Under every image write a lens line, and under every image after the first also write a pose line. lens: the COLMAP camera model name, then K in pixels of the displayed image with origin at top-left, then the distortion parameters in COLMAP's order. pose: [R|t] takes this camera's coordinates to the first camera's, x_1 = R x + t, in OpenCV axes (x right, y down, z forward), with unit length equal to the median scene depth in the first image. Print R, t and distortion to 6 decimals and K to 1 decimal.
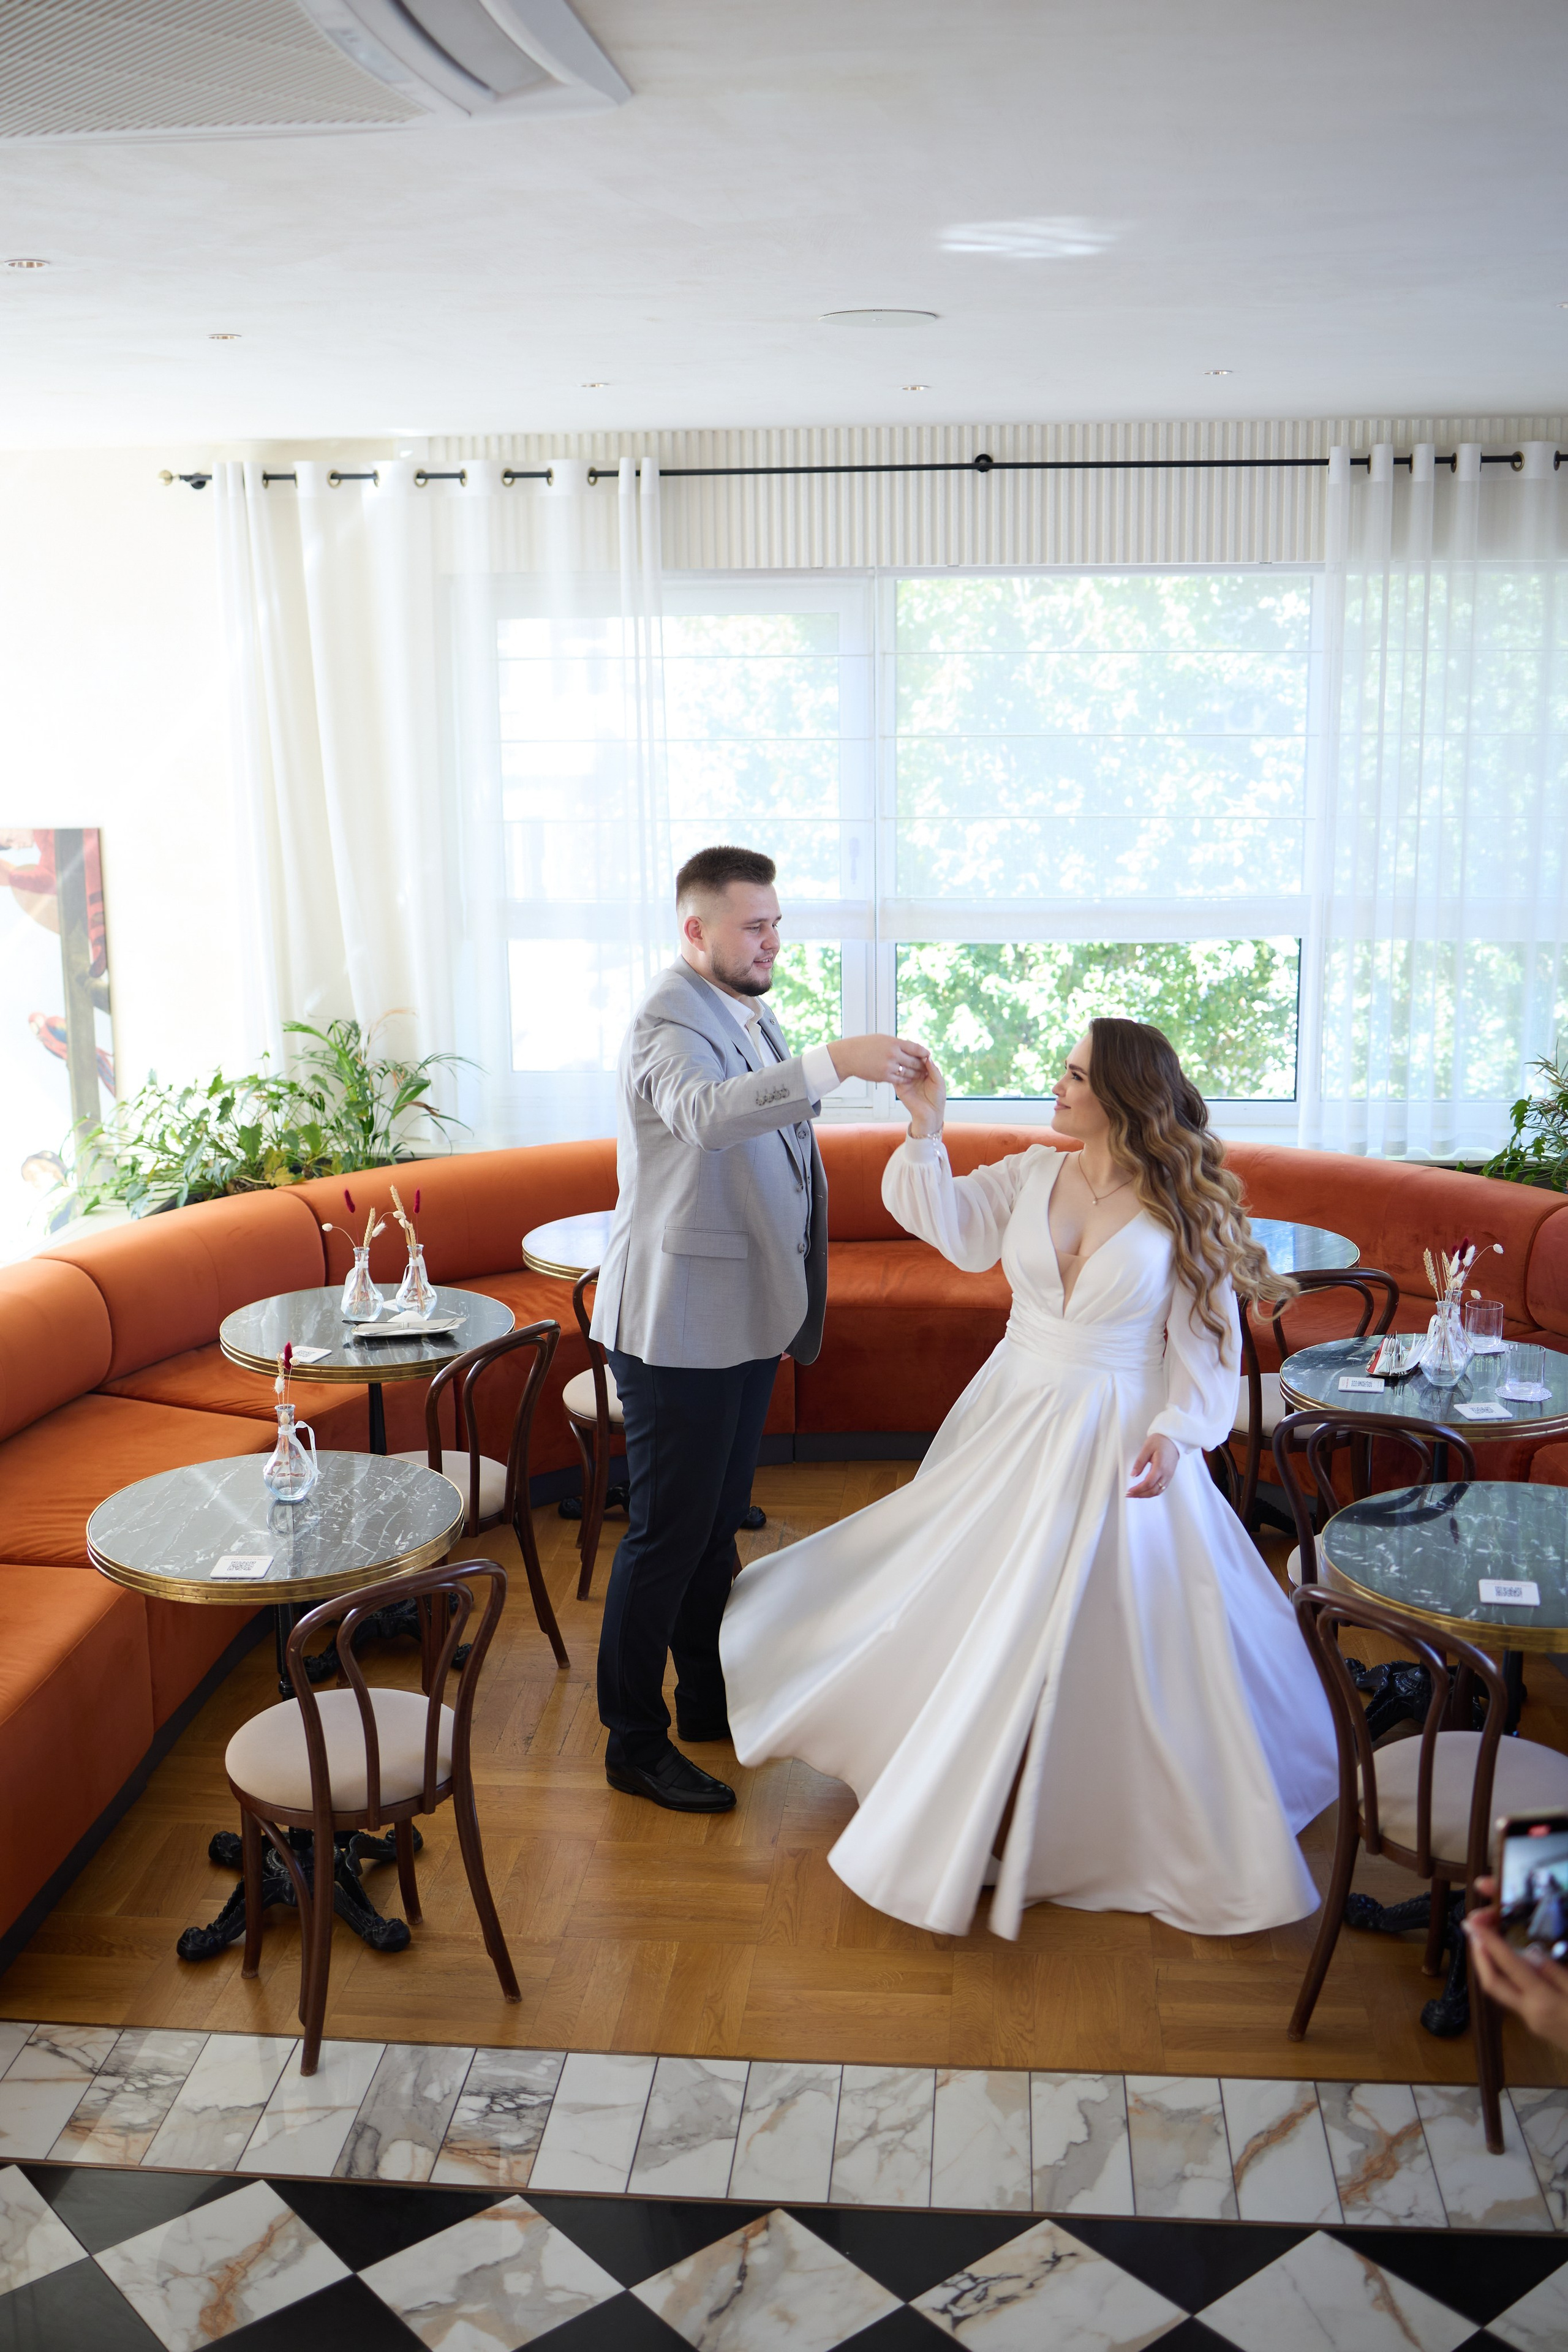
lens RADIAL K [[2366.9, 0, 784.1], [0, 2366.9, 1173.6], [0, 0, 1]] dist [-0.069509, 0.000000]
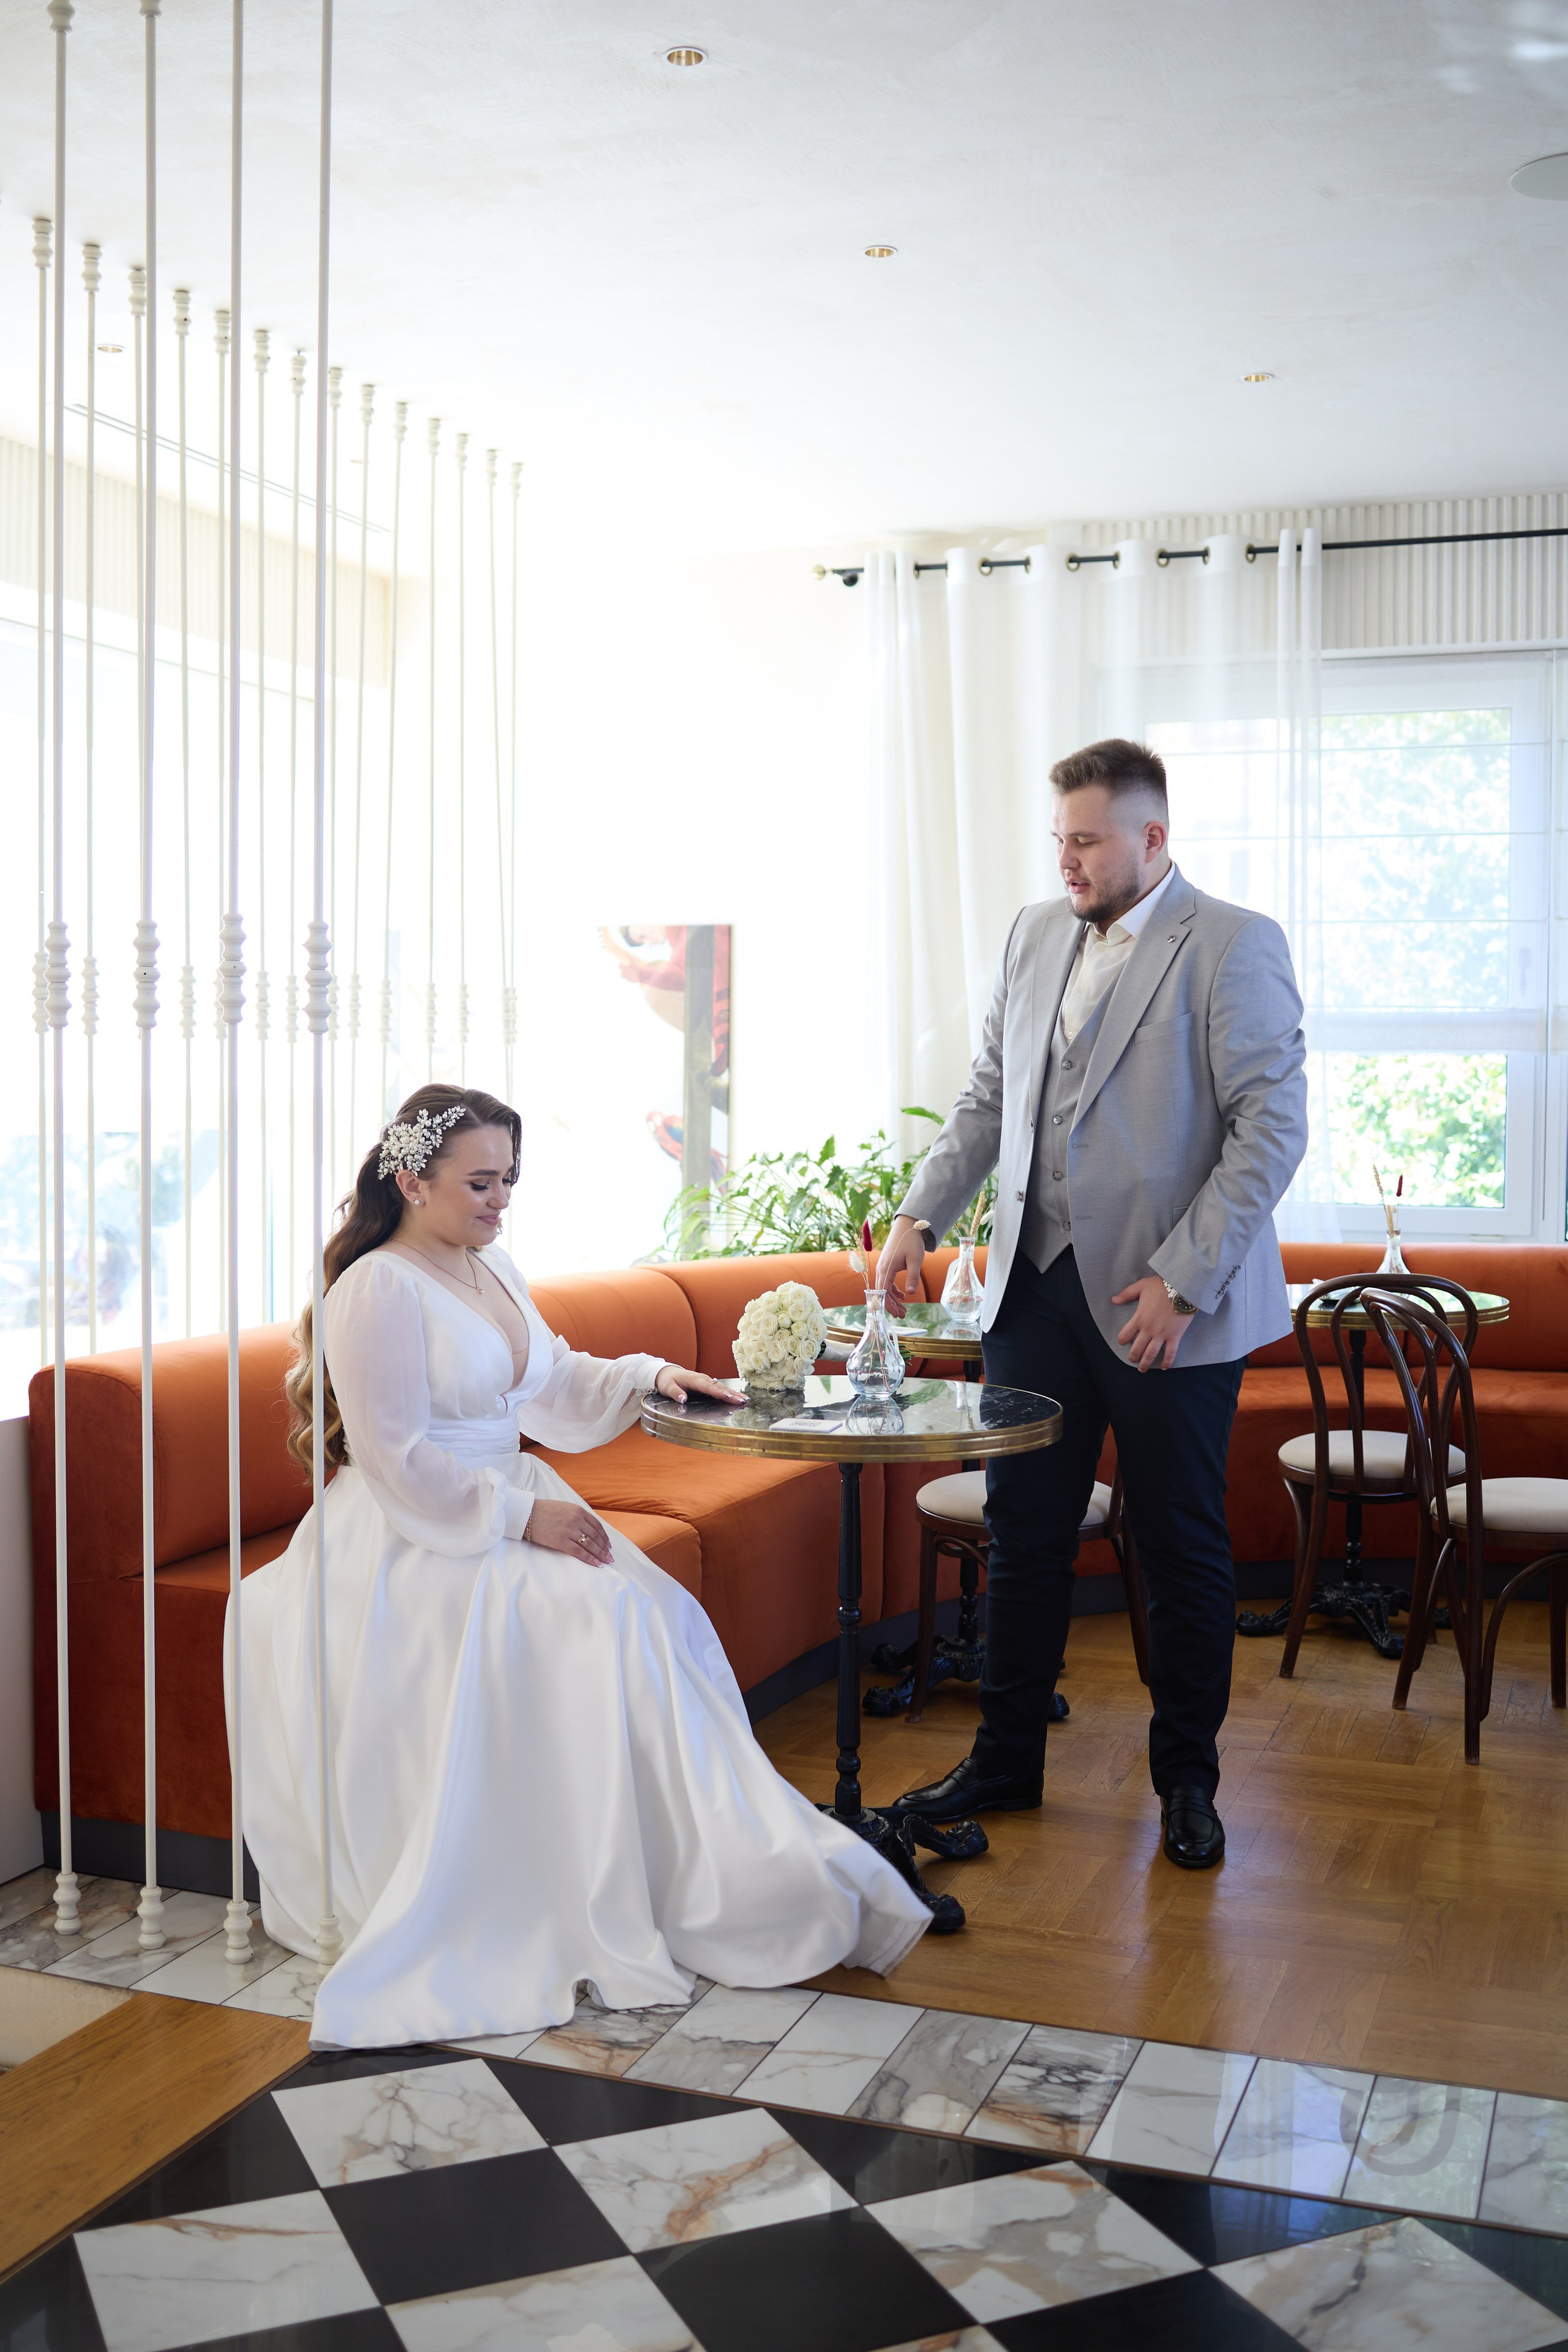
lens RADIAL K [[2366.9, 0, 776.9], [0, 2366.9, 1173.5], [0, 0, 1]] dist [-0.069509, 0.000000]
pose [[0.963518, 0.029696, -0.265992, -0.007659], [-0.076559, 0.982879, -0.167593, 0.193778], [0.256461, 0.181843, 0.949295, 0.125074]]
